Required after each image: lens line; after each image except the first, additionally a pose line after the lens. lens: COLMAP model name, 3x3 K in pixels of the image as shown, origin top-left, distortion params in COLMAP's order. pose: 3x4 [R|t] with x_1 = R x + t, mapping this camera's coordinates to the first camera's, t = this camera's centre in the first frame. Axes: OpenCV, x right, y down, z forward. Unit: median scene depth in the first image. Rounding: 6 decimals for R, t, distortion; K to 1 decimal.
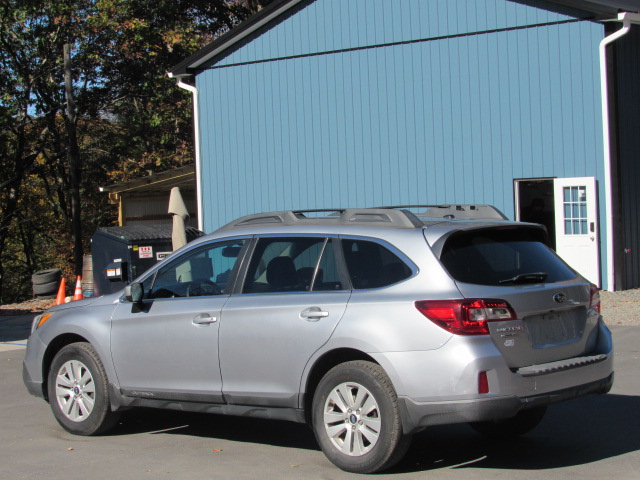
lens RADIAL K [[1461.1, 0, 306.3], [0, 1461.1, 239.3], [0, 0, 1]] dist [-0.067137, -0.237747]
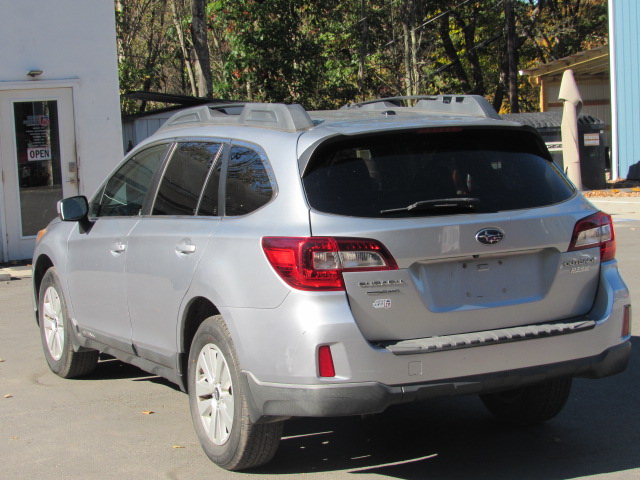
lens RADIAL K [[1461.1, 0, 306.3], [0, 1461.1, 239.3], [0, 0, 1]] dist [-0.067137, -0.237747]
pose [[0.922313, 0.029930, -0.385284, 0.339312], [0.001113, 0.996786, 0.080098, -0.011764], [0.386443, -0.074305, 0.919315, 0.340412]]
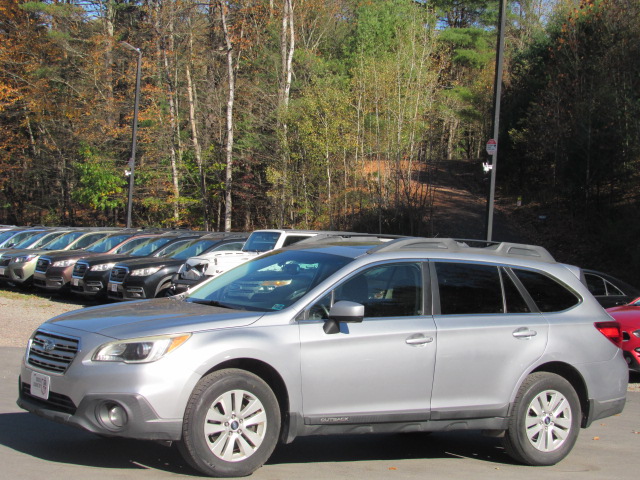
lens RADIAL K [[1461.1, 0, 306.3], [0, 1461.1, 239.3], [0, 0, 1]] dist [-0.067137, -0.237747]
pose [[0.250729, 0.051612, 0.966680, -1.137198], [-0.048828, 0.997981, -0.040619, 0.031571], [-0.966825, -0.037016, 0.252743, 0.862635]]
